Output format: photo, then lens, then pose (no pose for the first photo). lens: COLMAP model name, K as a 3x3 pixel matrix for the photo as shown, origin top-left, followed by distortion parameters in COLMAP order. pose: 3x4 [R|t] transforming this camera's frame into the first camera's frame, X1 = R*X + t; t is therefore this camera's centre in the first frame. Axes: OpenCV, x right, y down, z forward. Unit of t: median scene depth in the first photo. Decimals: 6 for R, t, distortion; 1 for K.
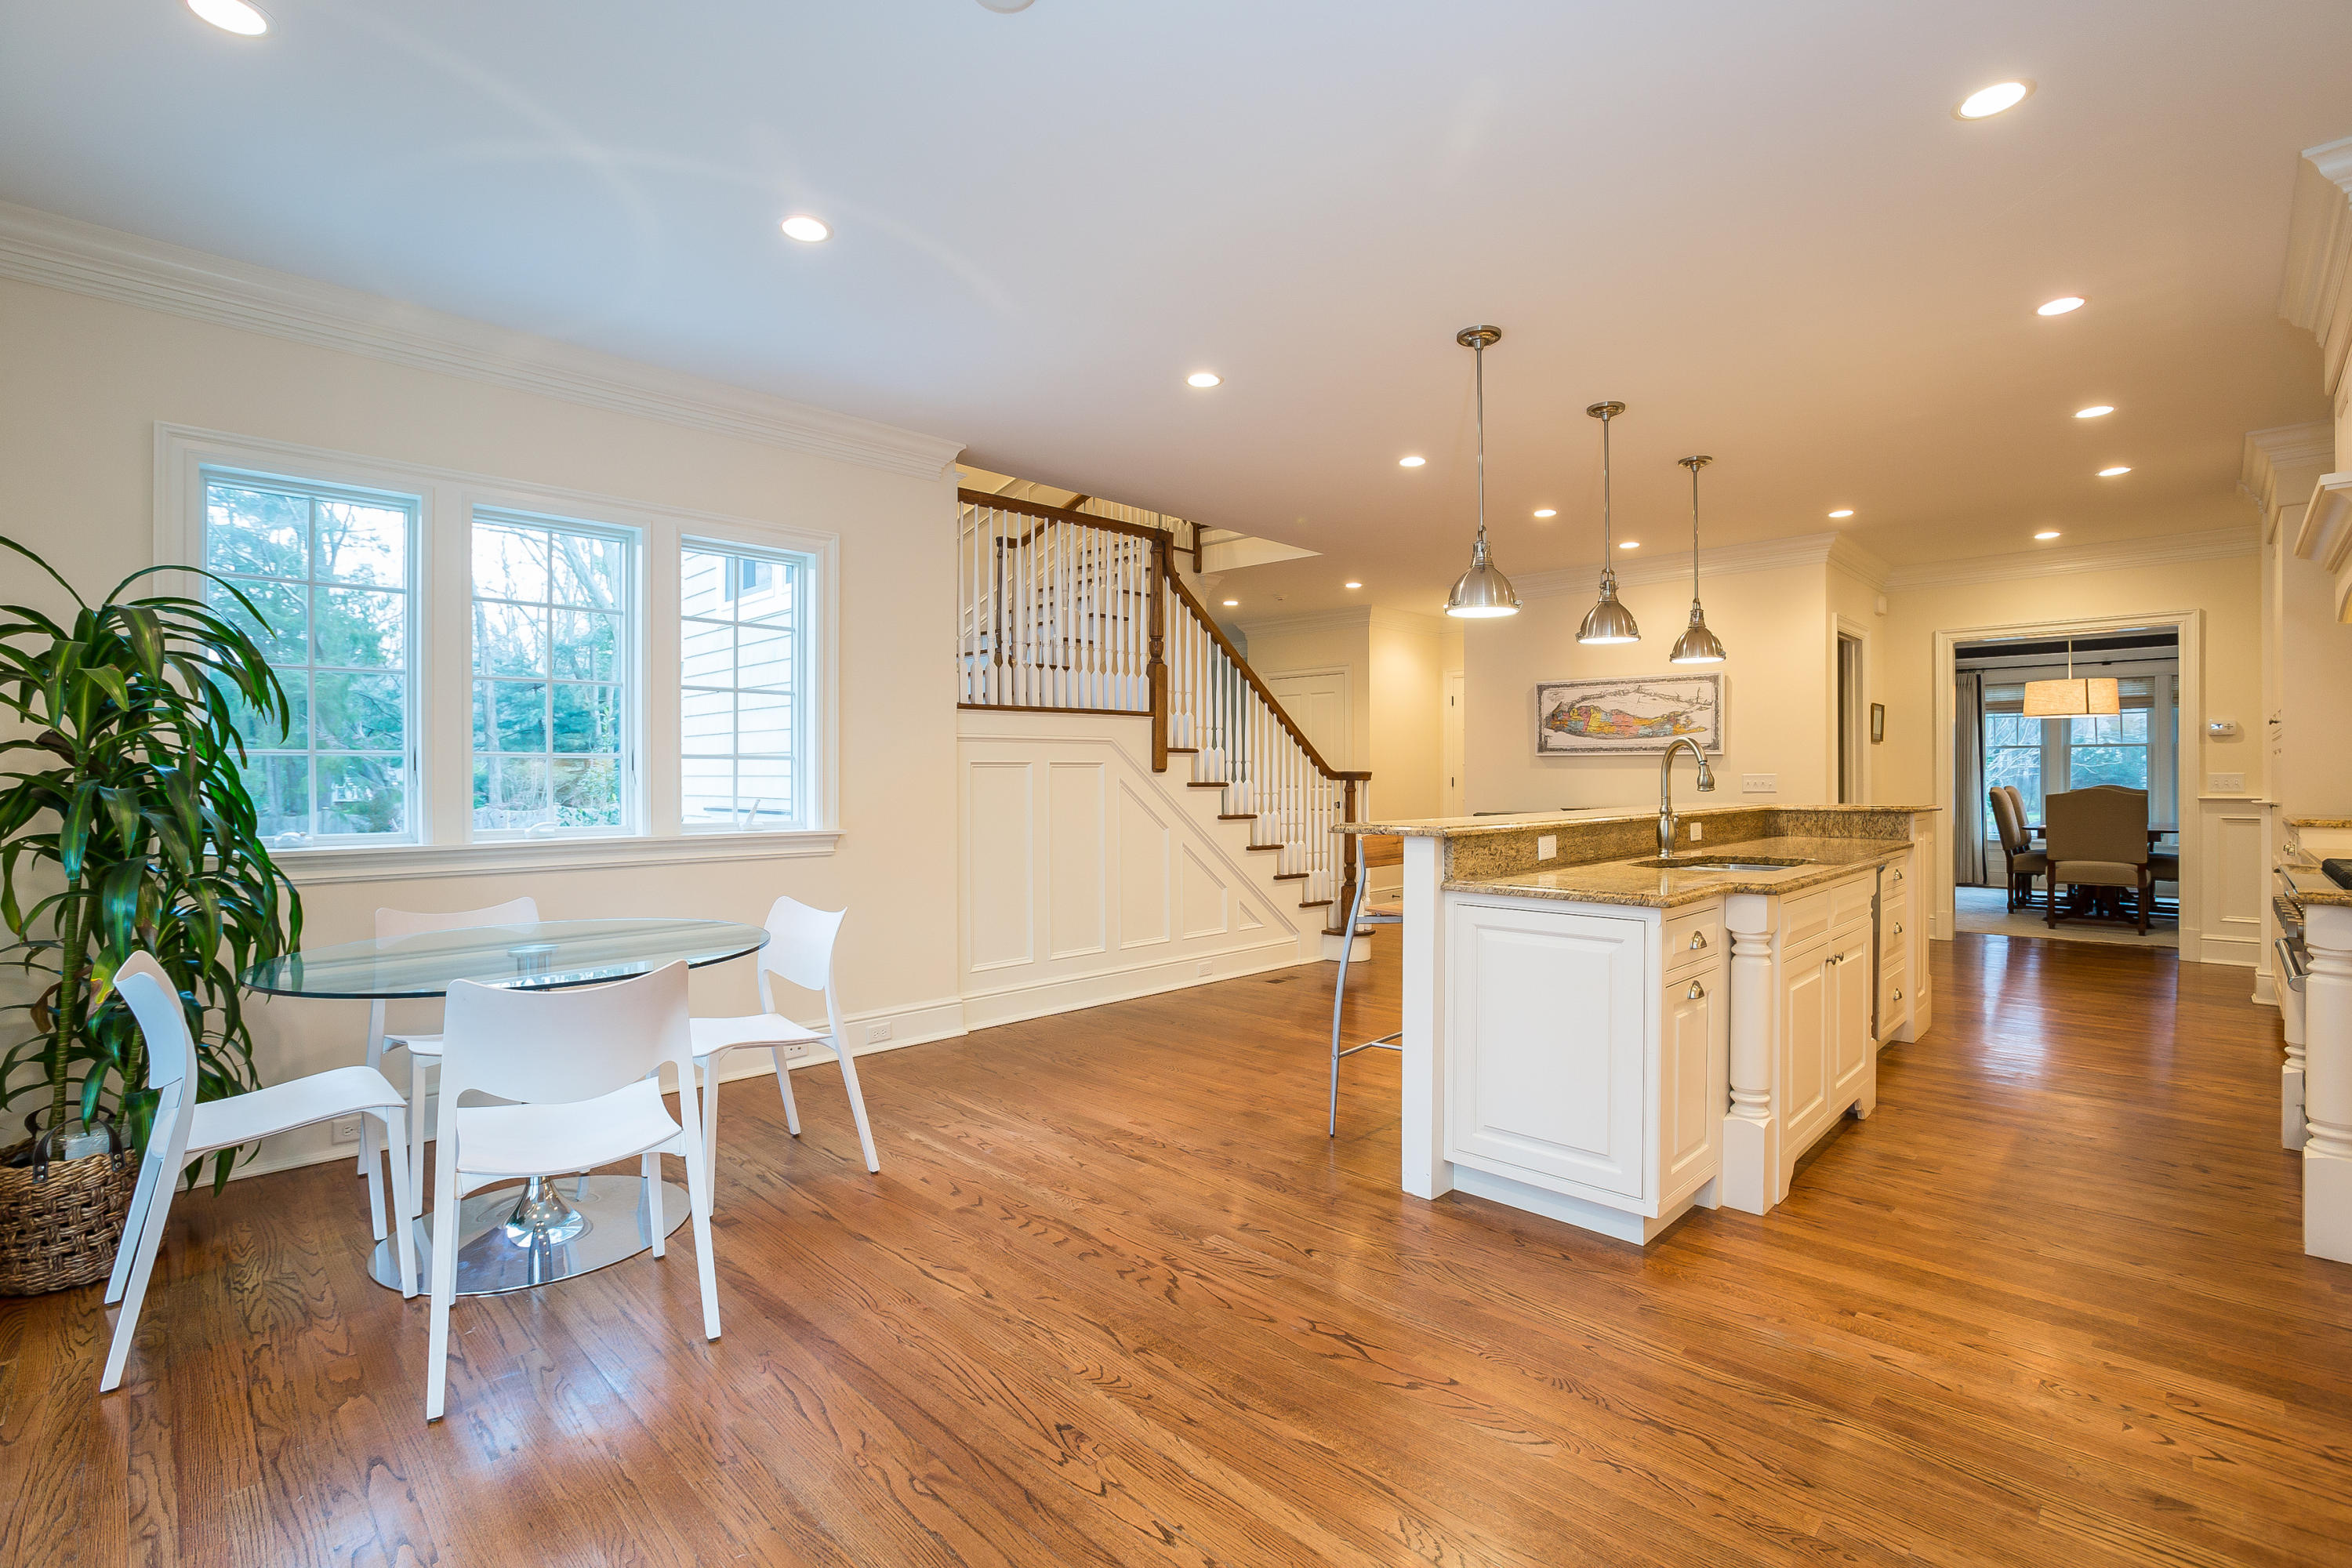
lens RADIAL K [[1072.3, 0, 1178.9], [0, 1072.3, 777.2], [0, 0, 1]] dist [-0.032906, 0.008249]
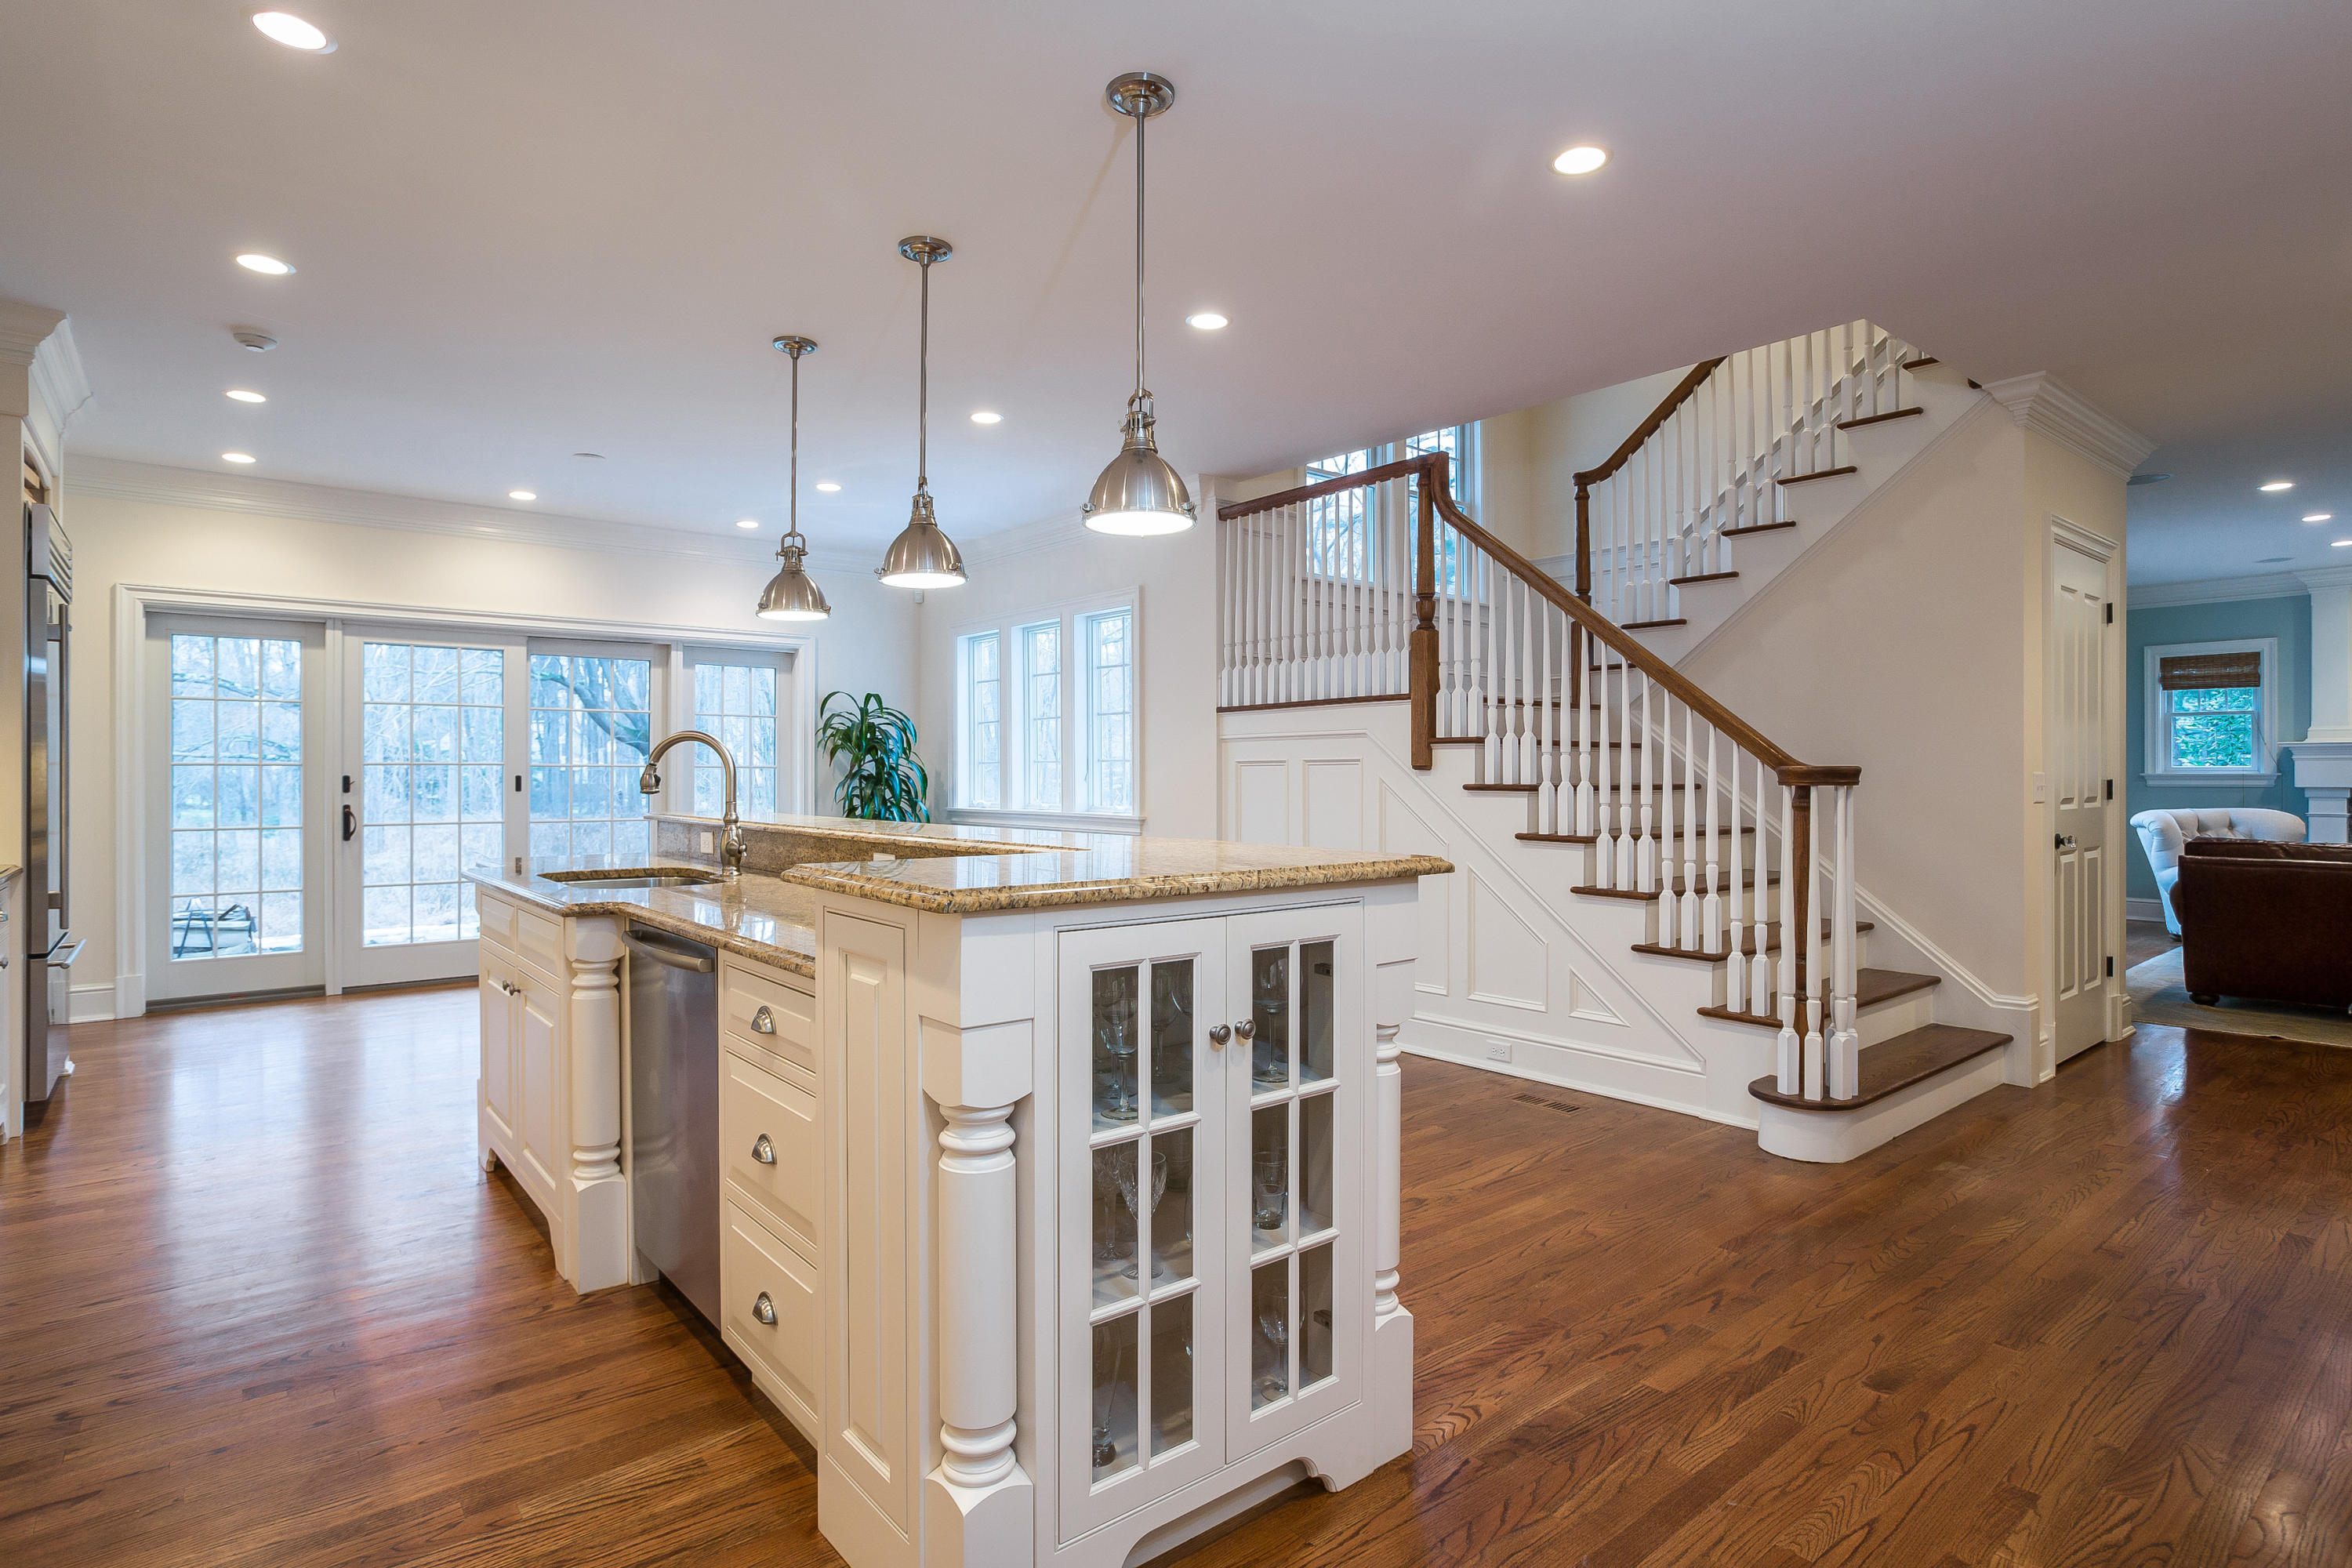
lens RADIAL K [[1188.2, 0, 1182.7], [0, 1188.2, 773.9], [0, 0, 1]] dist [-0.004023, 0.000396]
pose [[-0.098485, 0.004582, -0.995128, 0.860727], [-0.001579, 0.999987, 0.004760, -0.005545], [0.995137, 0.002040, -0.098476, 0.922855]]
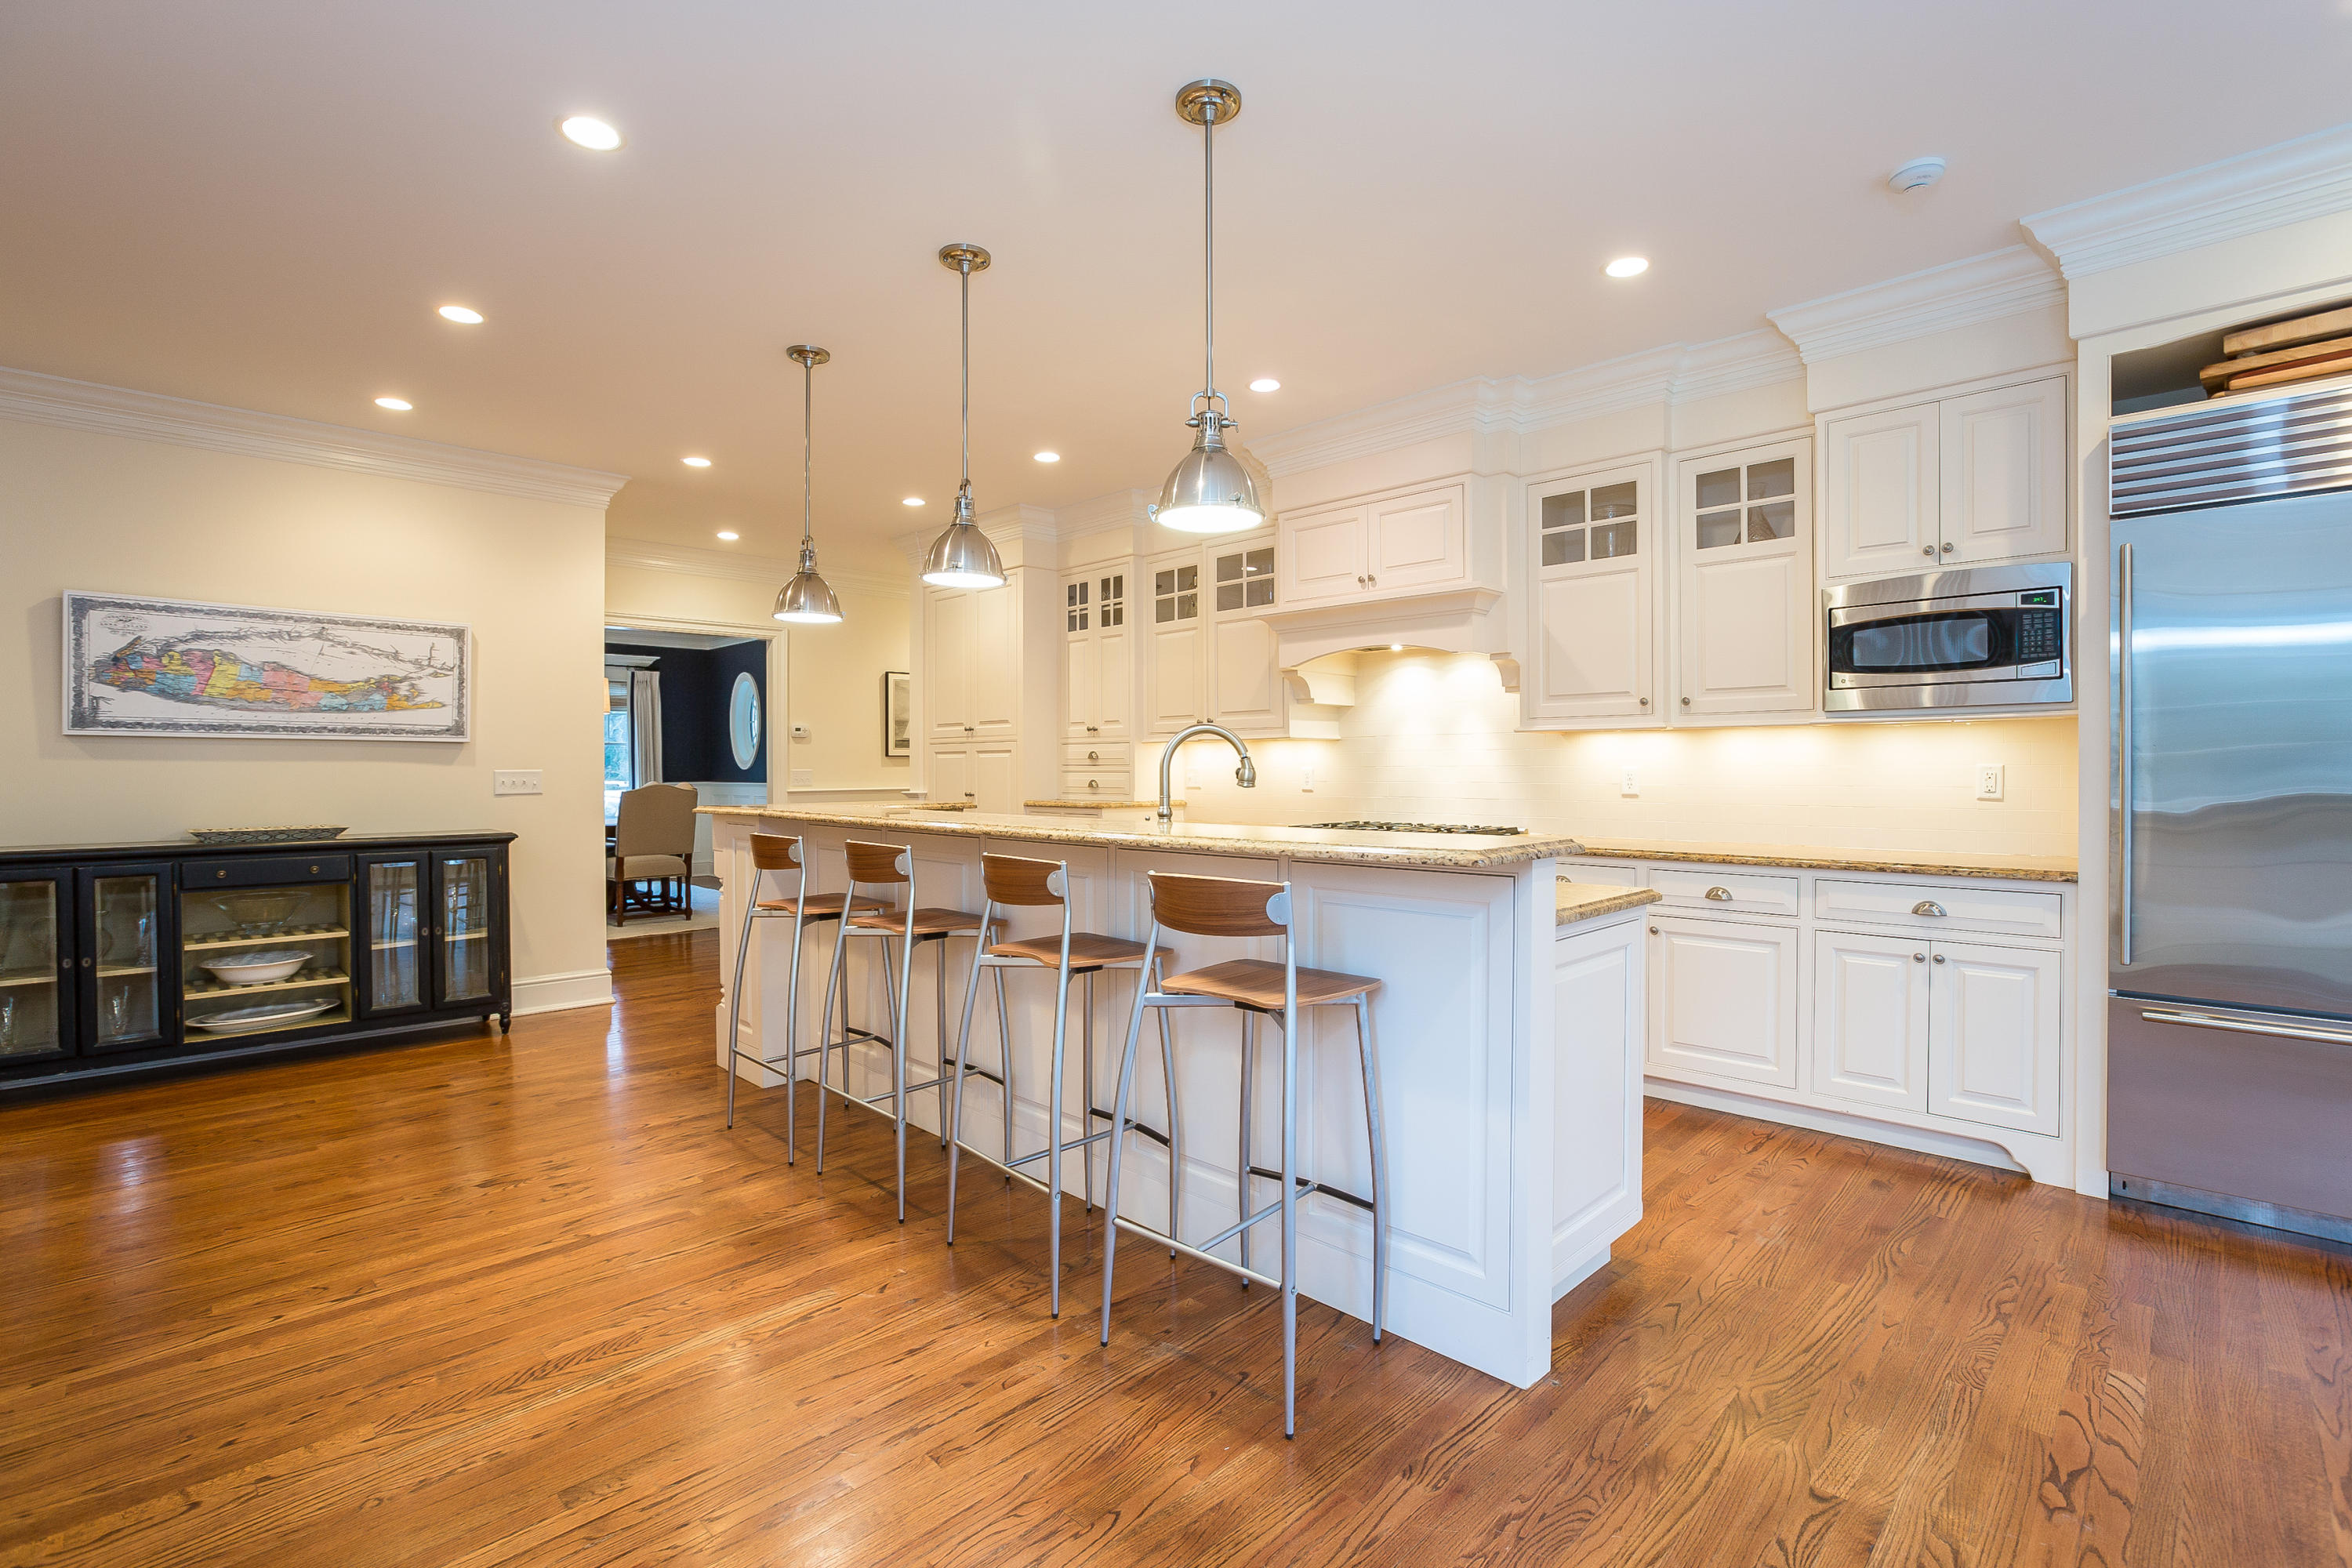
lens RADIAL K [[1072.3, 0, 1176.9], [0, 1072.3, 771.7], [0, 0, 1]] dist [-0.032906, 0.008249]
pose [[-0.011770, -0.001950, 0.999929, -0.236660], [0.004798, 0.999986, 0.002007, -0.001165], [-0.999919, 0.004821, -0.011761, 0.647695]]
